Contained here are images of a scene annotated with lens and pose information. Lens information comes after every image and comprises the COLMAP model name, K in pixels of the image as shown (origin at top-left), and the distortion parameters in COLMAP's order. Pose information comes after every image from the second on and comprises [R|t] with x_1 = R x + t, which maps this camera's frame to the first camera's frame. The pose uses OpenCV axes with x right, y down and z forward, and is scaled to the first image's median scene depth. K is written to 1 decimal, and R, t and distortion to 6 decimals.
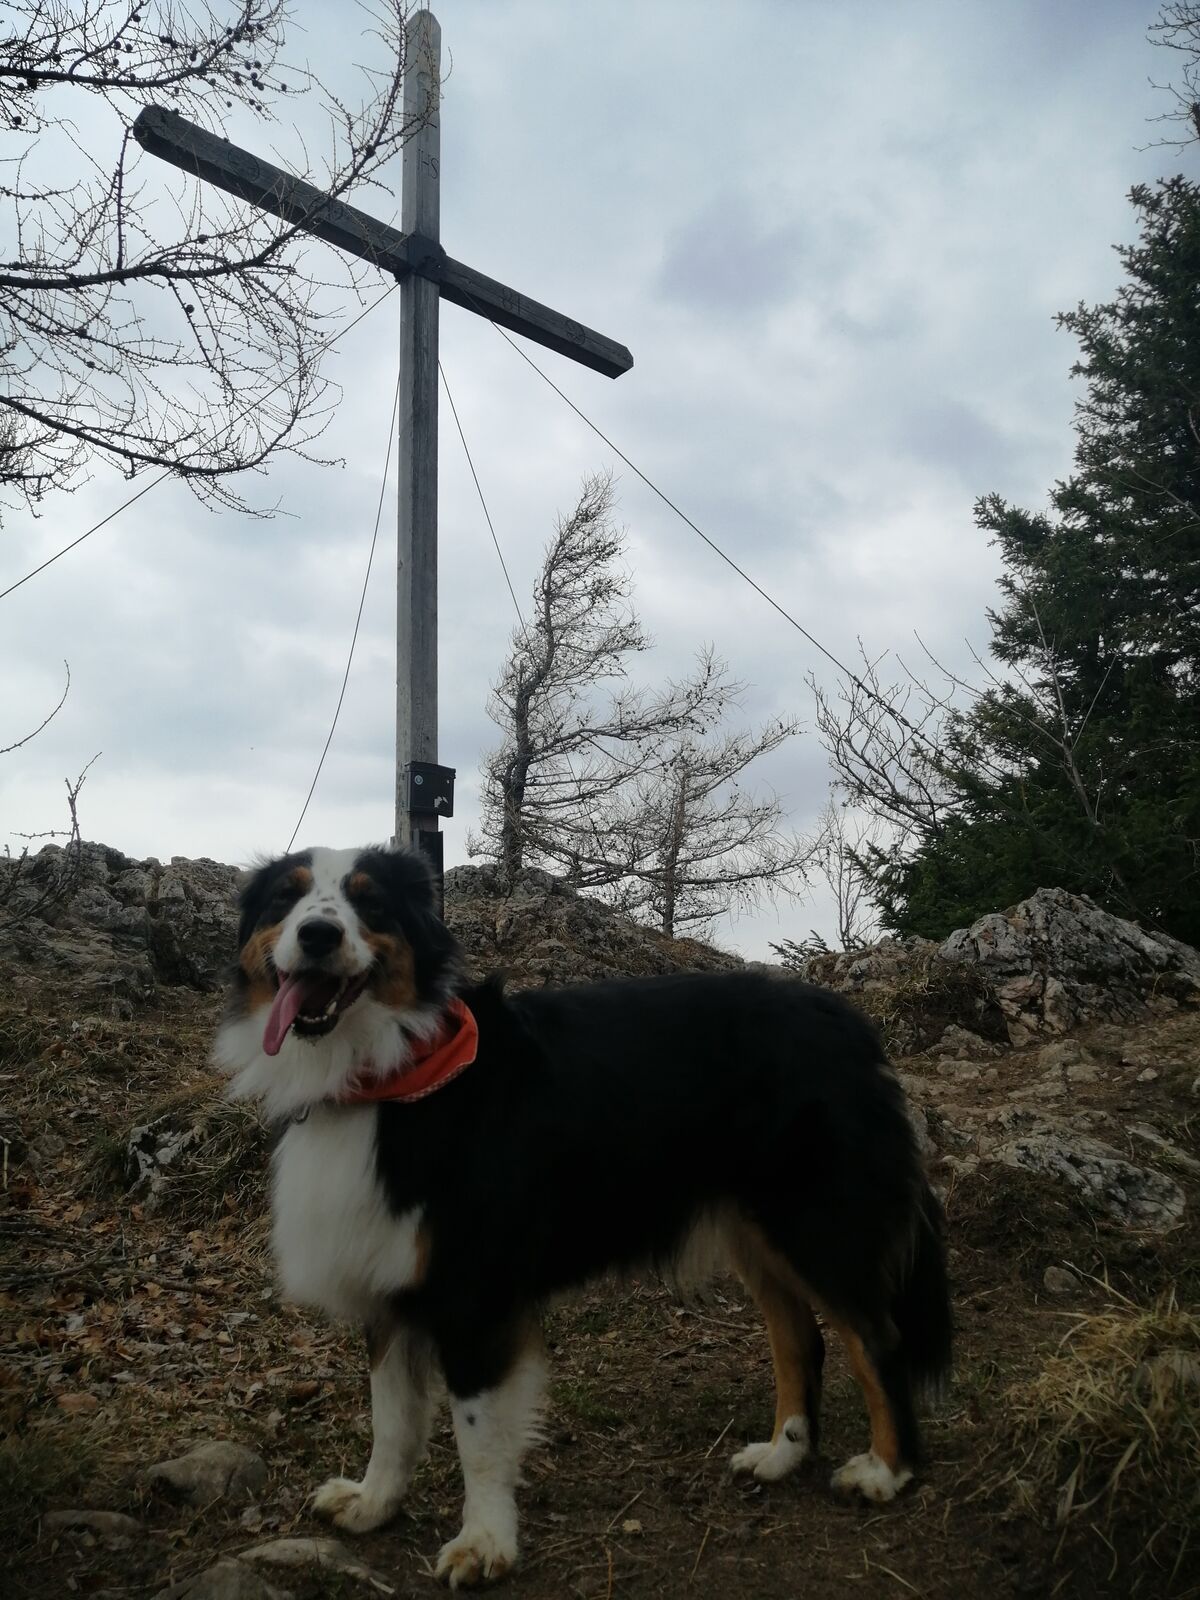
lens RADIAL K [[1284.1, 0, 600.0], [0, 1284.1, 800.0], [0, 0, 1]] dist [-0.011238, -0.005321]
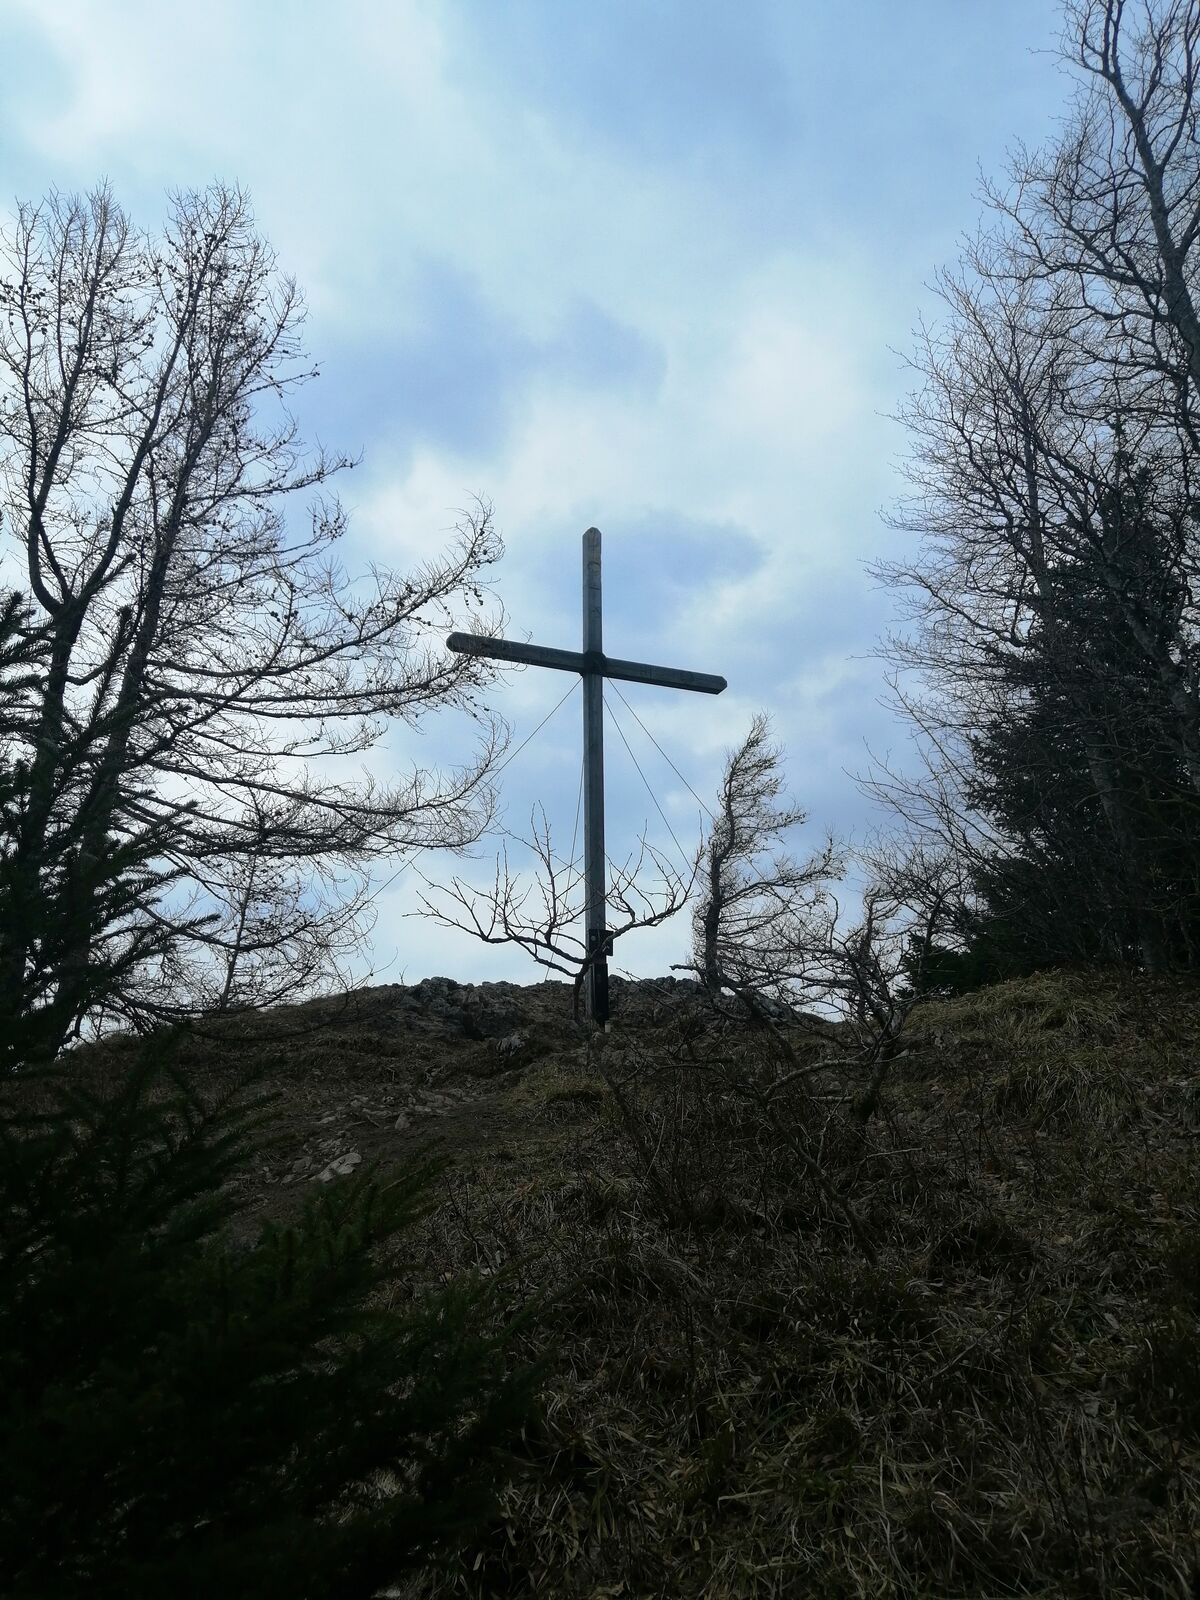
lens RADIAL K [[1284.1, 0, 600.0], [0, 1284.1, 800.0], [0, 0, 1]] dist [-0.011238, -0.005321]
pose [[0.951683, -0.078767, -0.296807, 0.304297], [0.055795, 0.994809, -0.085101, -0.038006], [0.301970, 0.064429, 0.951138, -0.577032]]
